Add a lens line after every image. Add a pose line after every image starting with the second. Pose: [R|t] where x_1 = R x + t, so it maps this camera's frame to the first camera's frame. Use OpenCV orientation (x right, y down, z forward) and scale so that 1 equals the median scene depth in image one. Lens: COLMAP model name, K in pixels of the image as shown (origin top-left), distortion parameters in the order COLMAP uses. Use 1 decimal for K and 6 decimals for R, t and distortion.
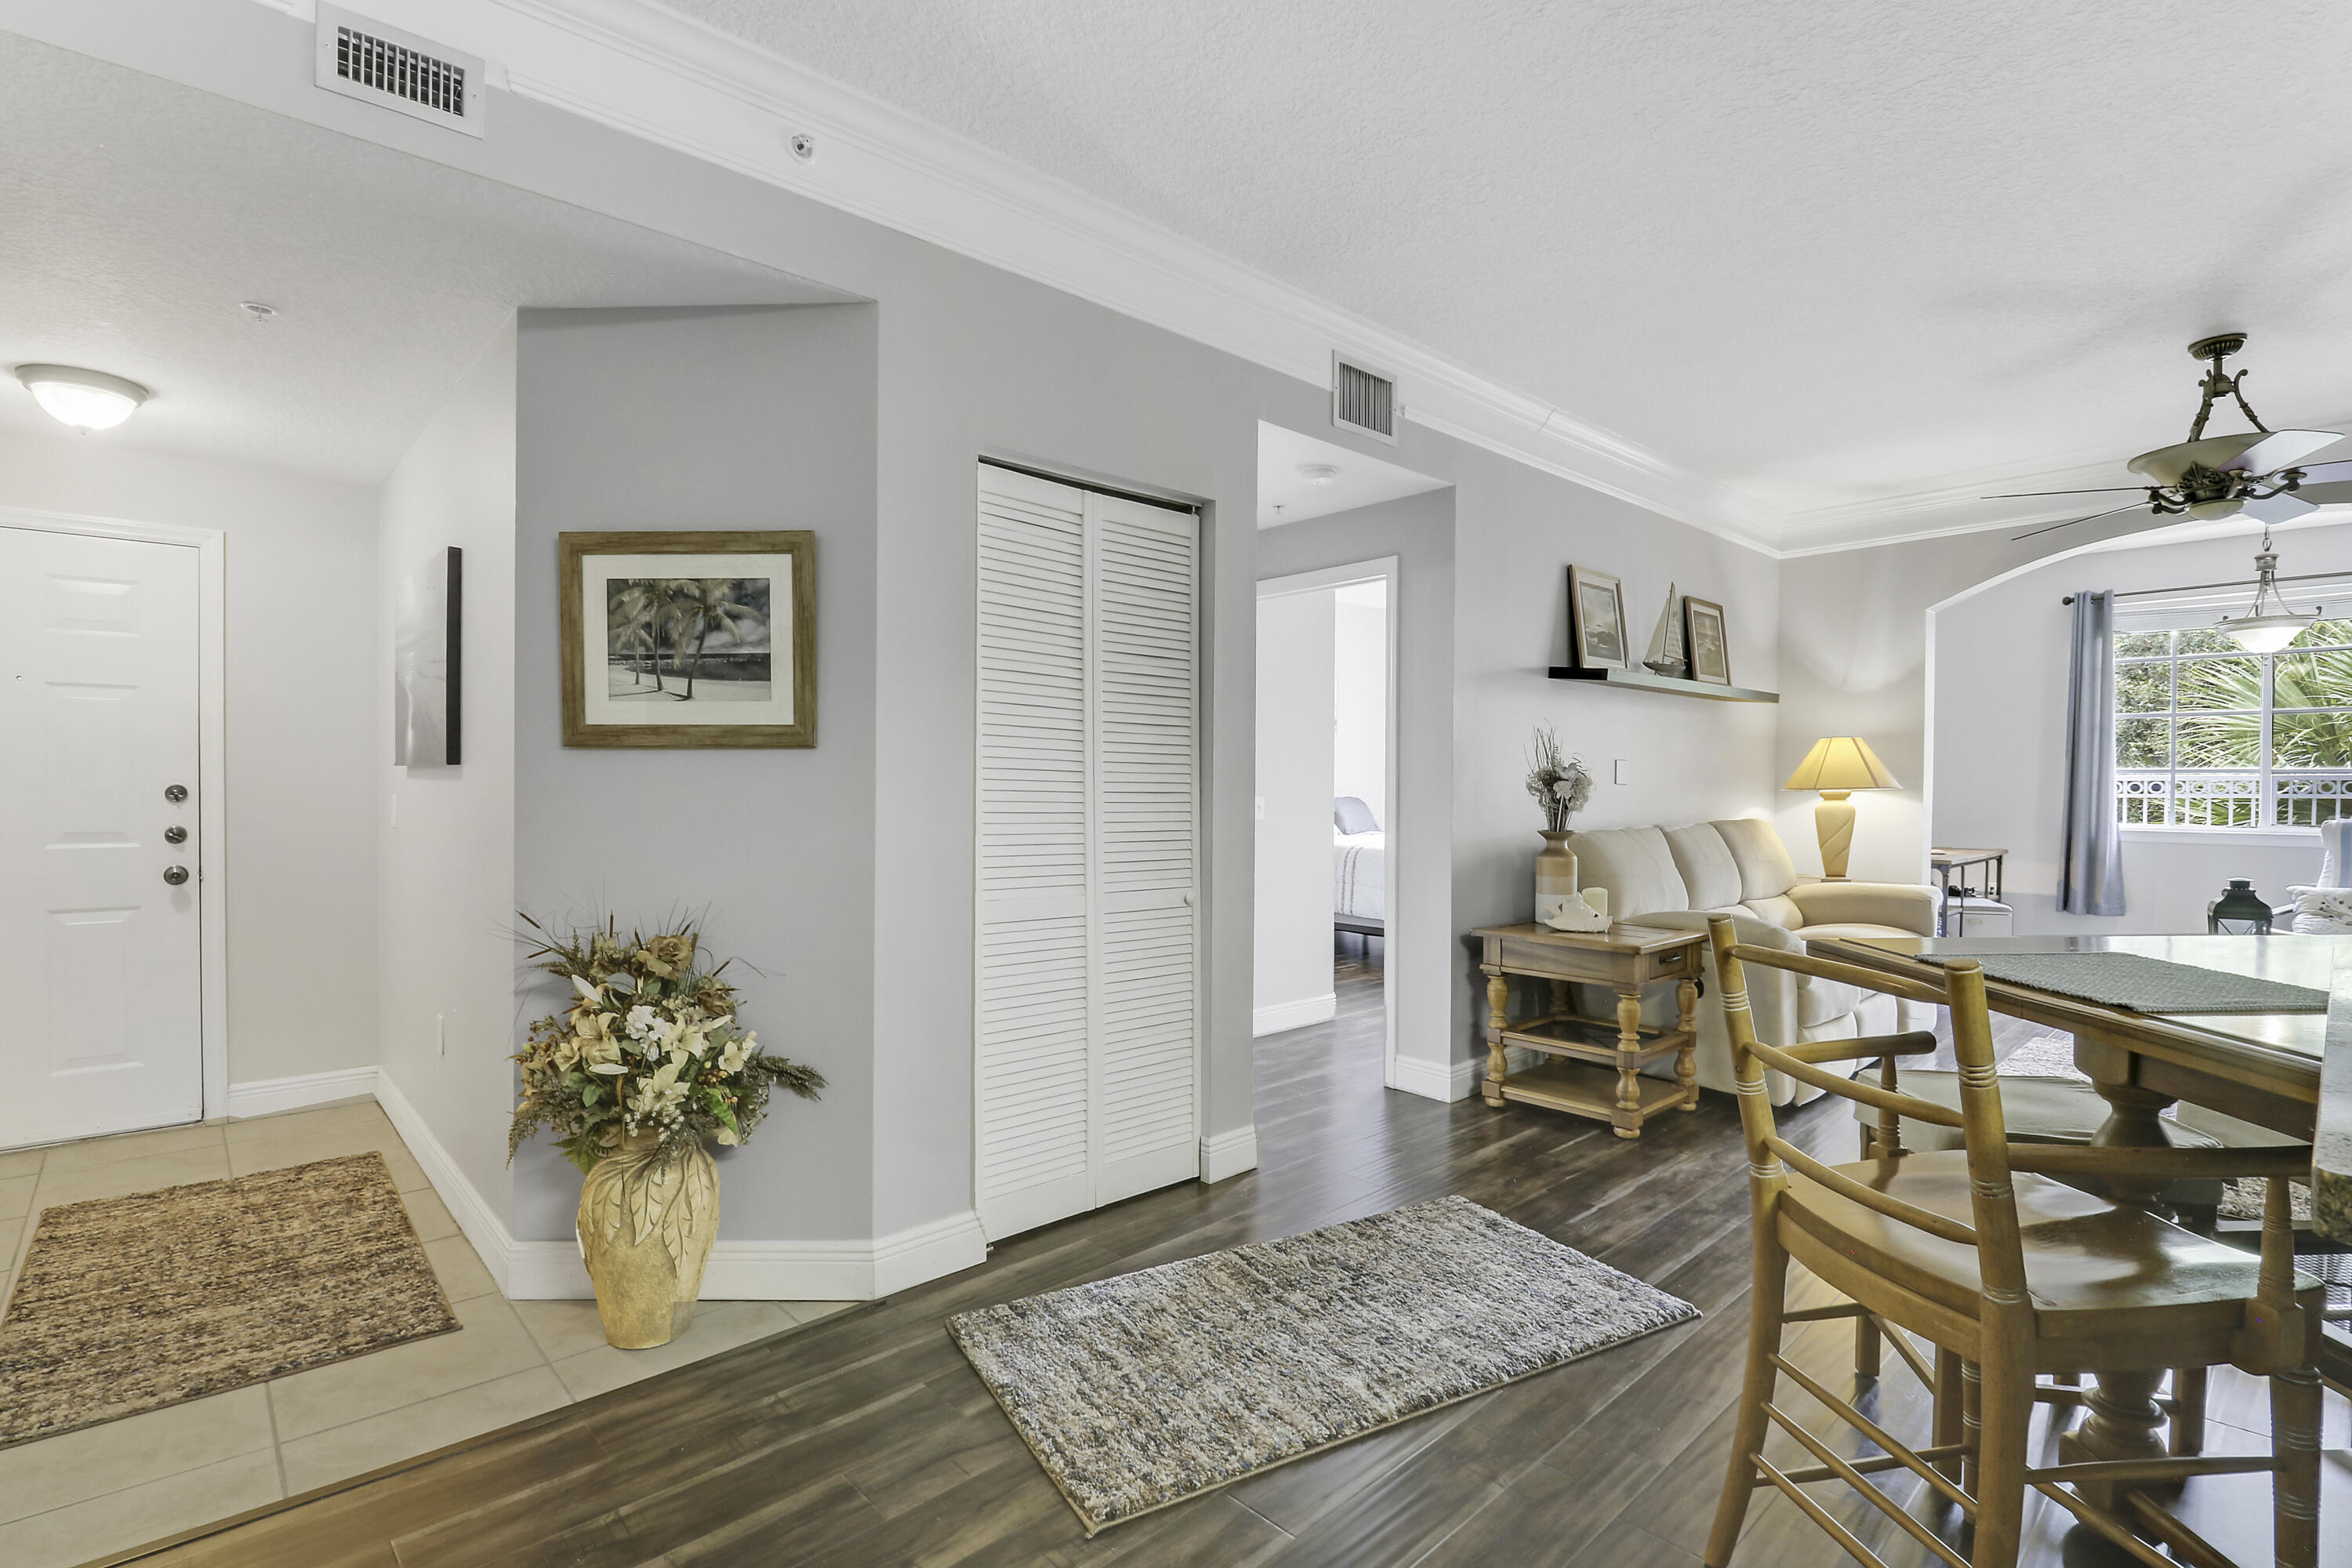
lens RADIAL K [[1101.5, 0, 1182.0], [0, 1101.5, 788.2], [0, 0, 1]] dist [-0.005954, -0.008217]
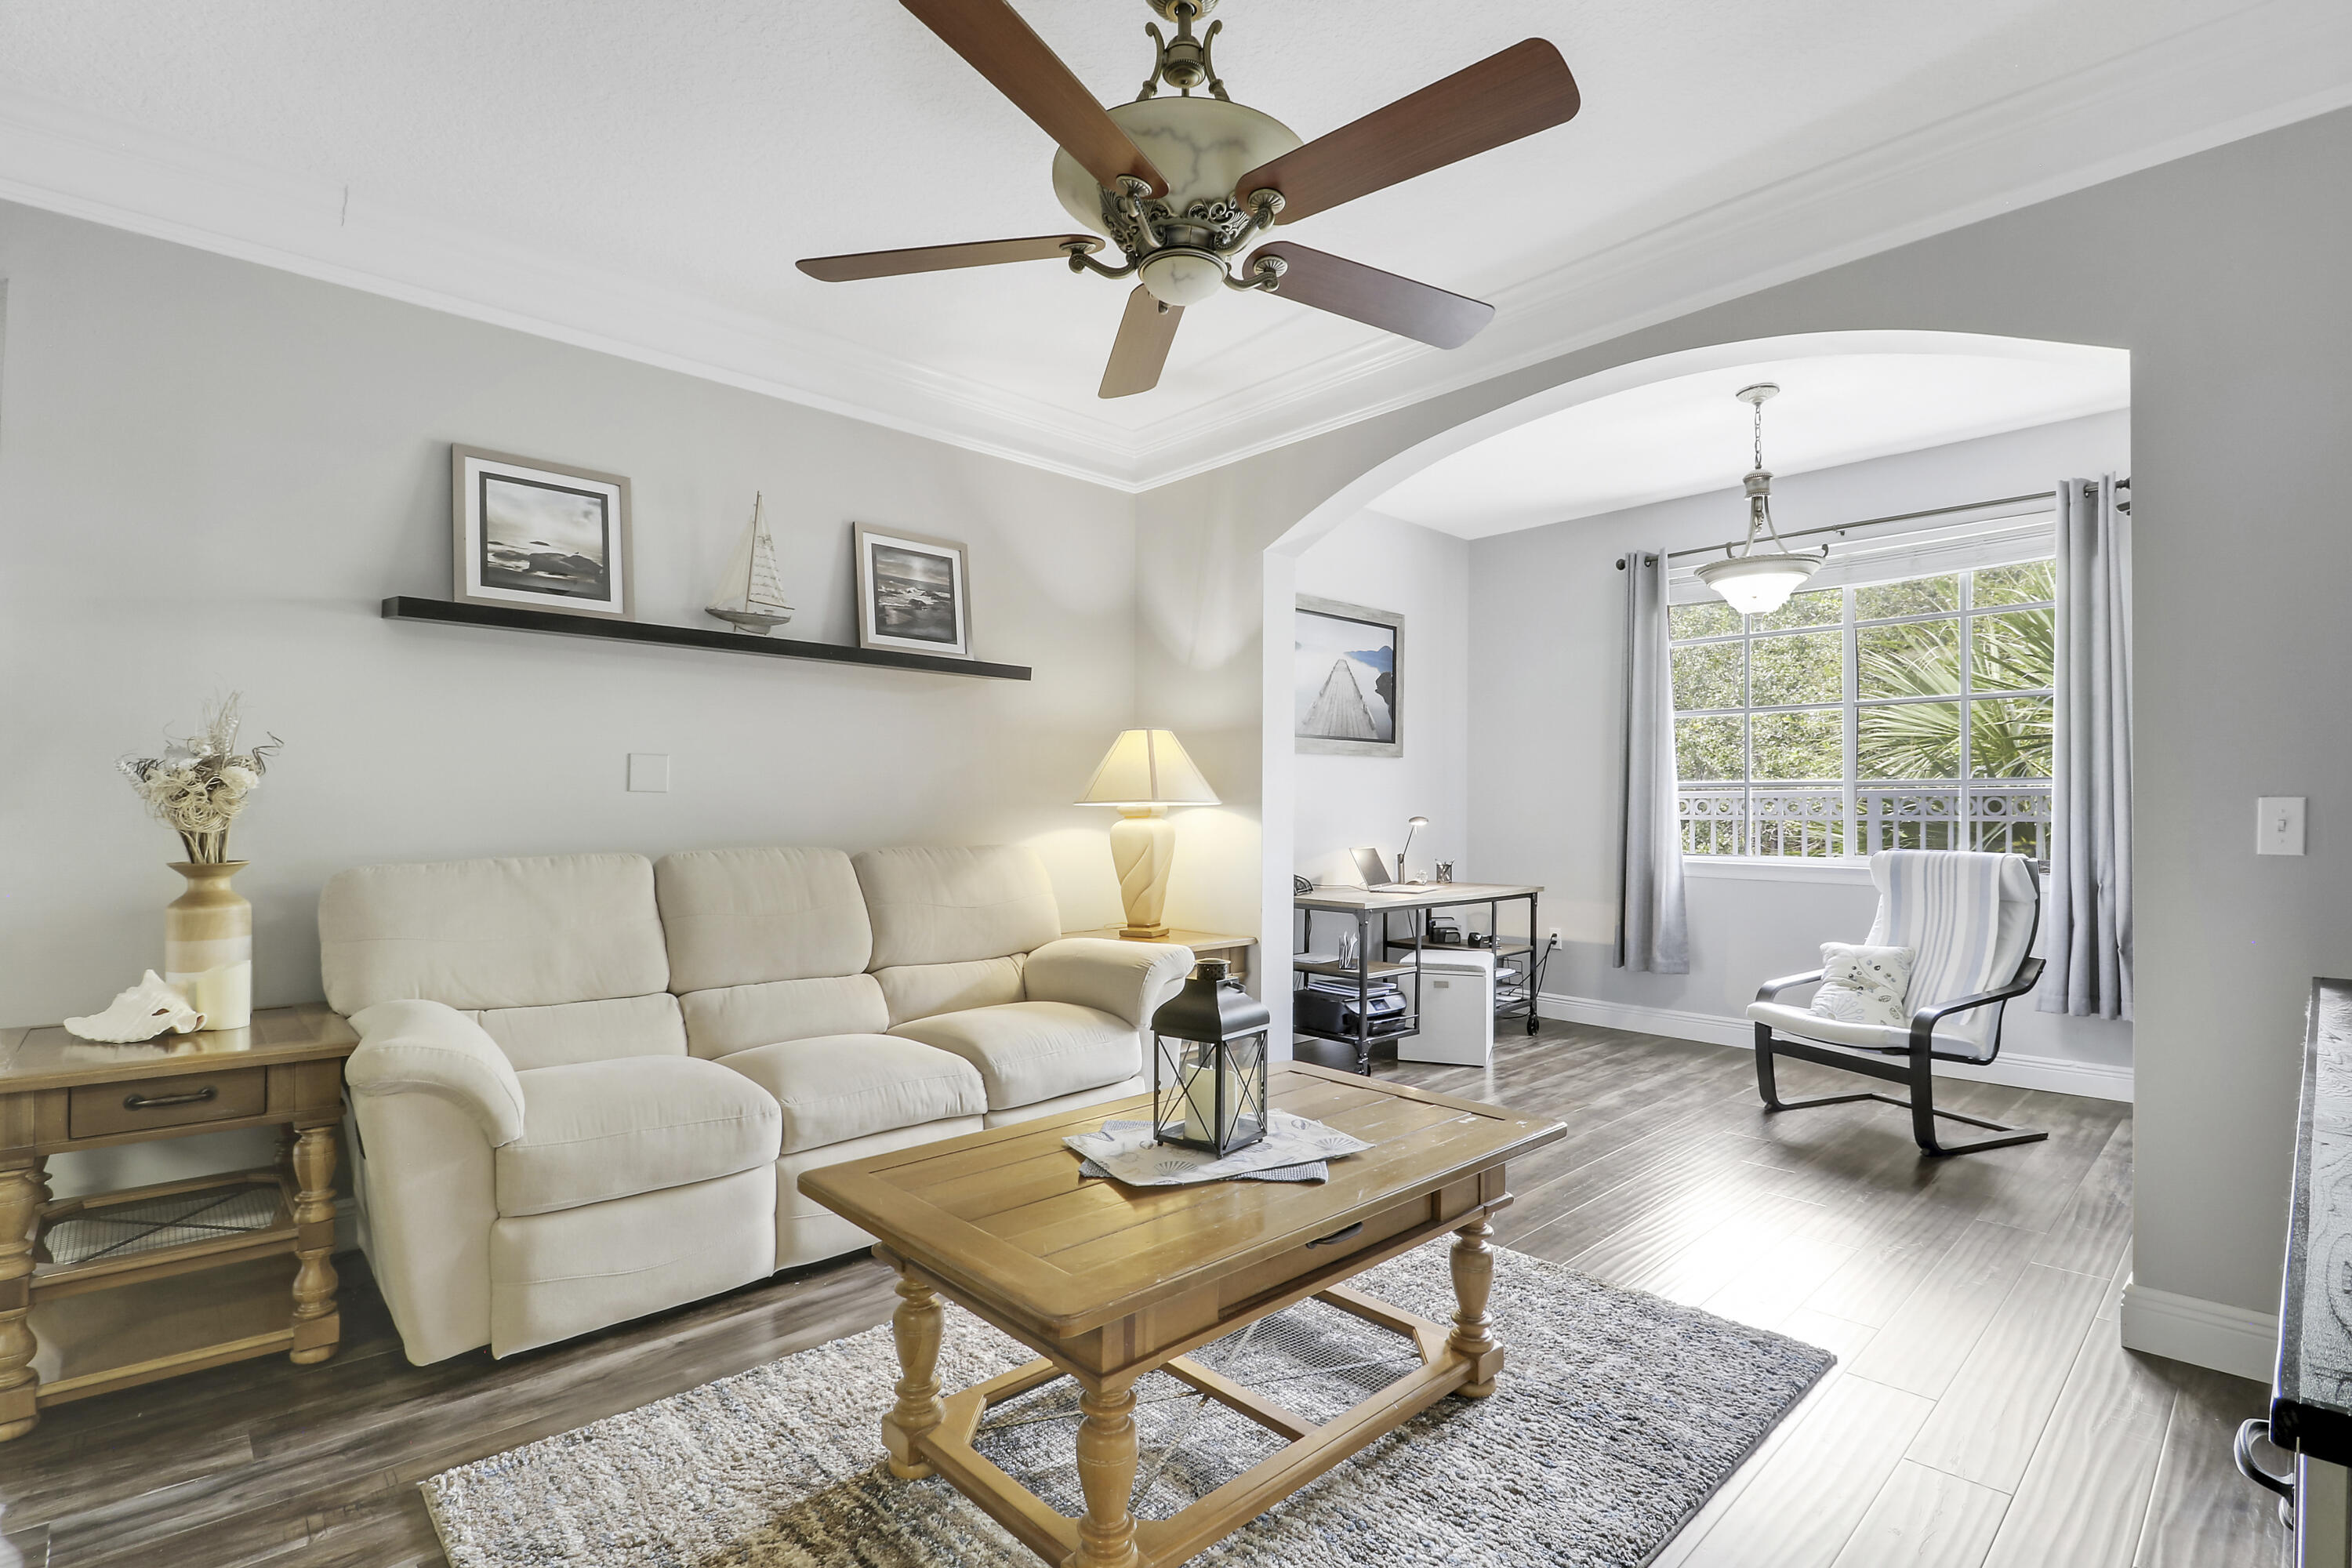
lens RADIAL K [[1087.1, 0, 1177.3], [0, 1087.1, 774.0], [0, 0, 1]] dist [0.020753, -0.018711]
pose [[0.999926, 0.003879, 0.011550, 1.433822], [-0.003453, 0.999322, -0.036666, 0.019136], [-0.011685, 0.036623, 0.999261, 0.693437]]
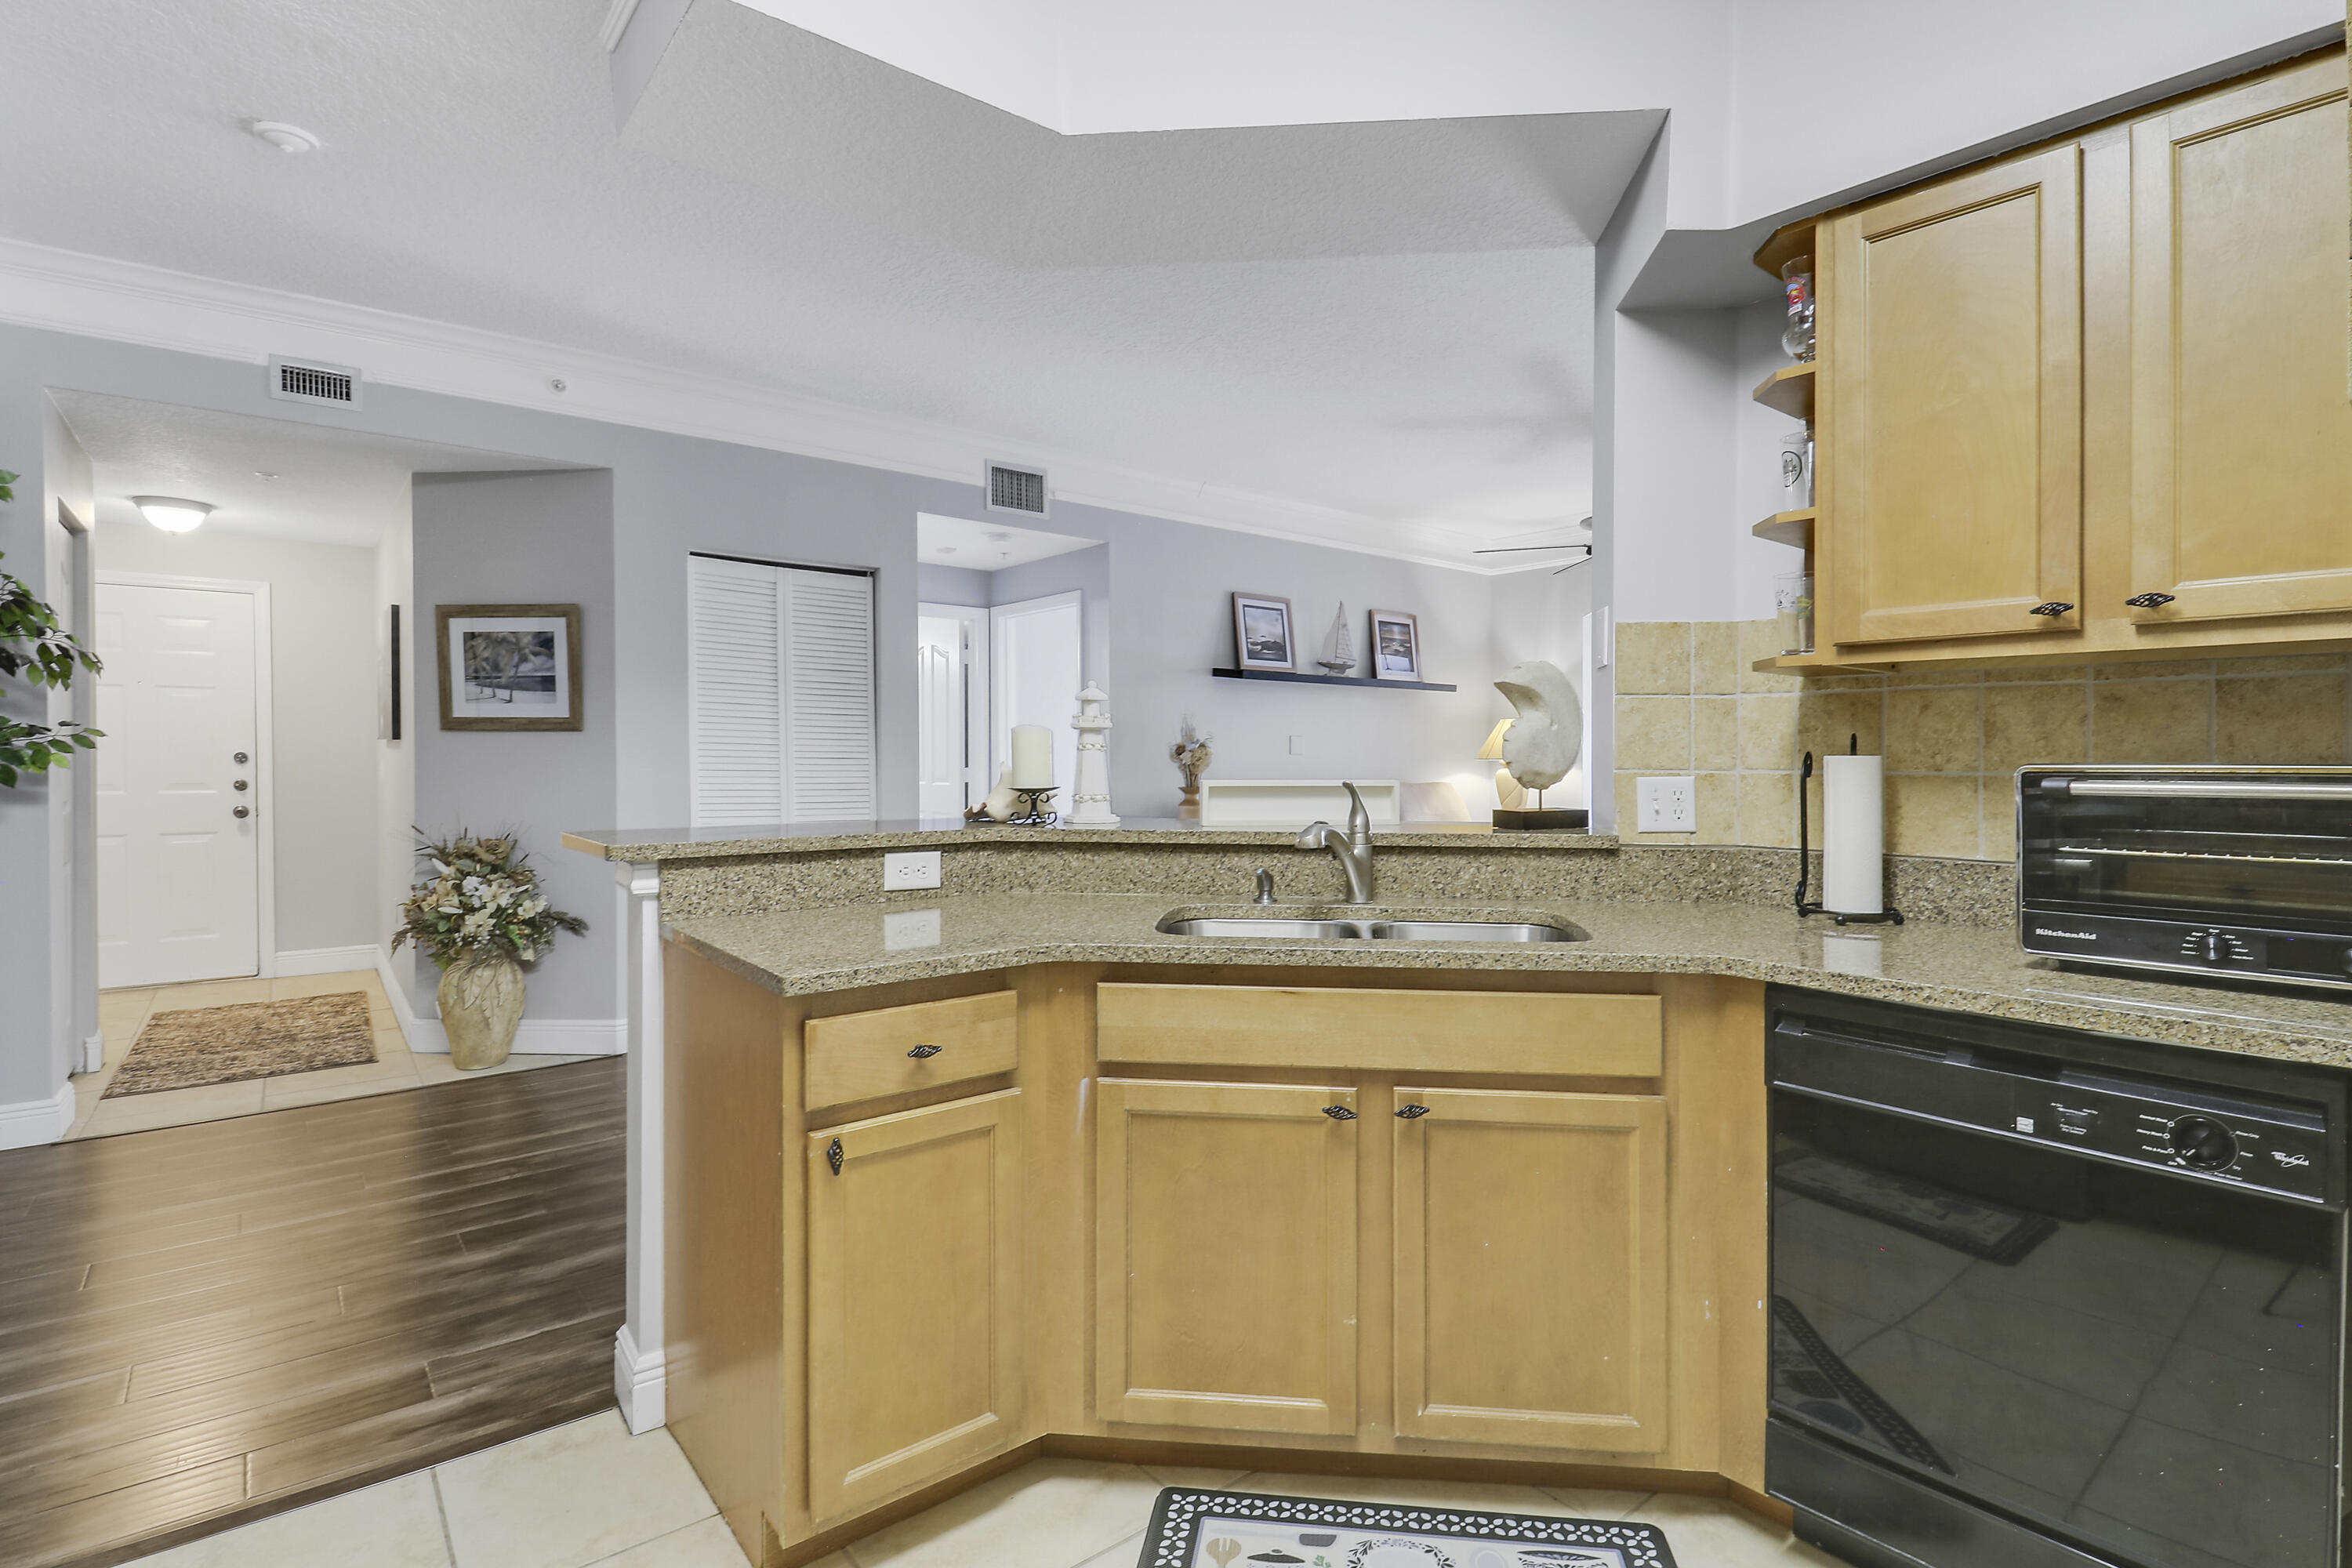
lens RADIAL K [[1087.1, 0, 1177.3], [0, 1087.1, 774.0], [0, 0, 1]] dist [0.020753, -0.018711]
pose [[0.997718, 0.004093, -0.067395, 0.700241], [-0.003263, 0.999918, 0.012418, 0.006219], [0.067440, -0.012169, 0.997649, -0.625770]]
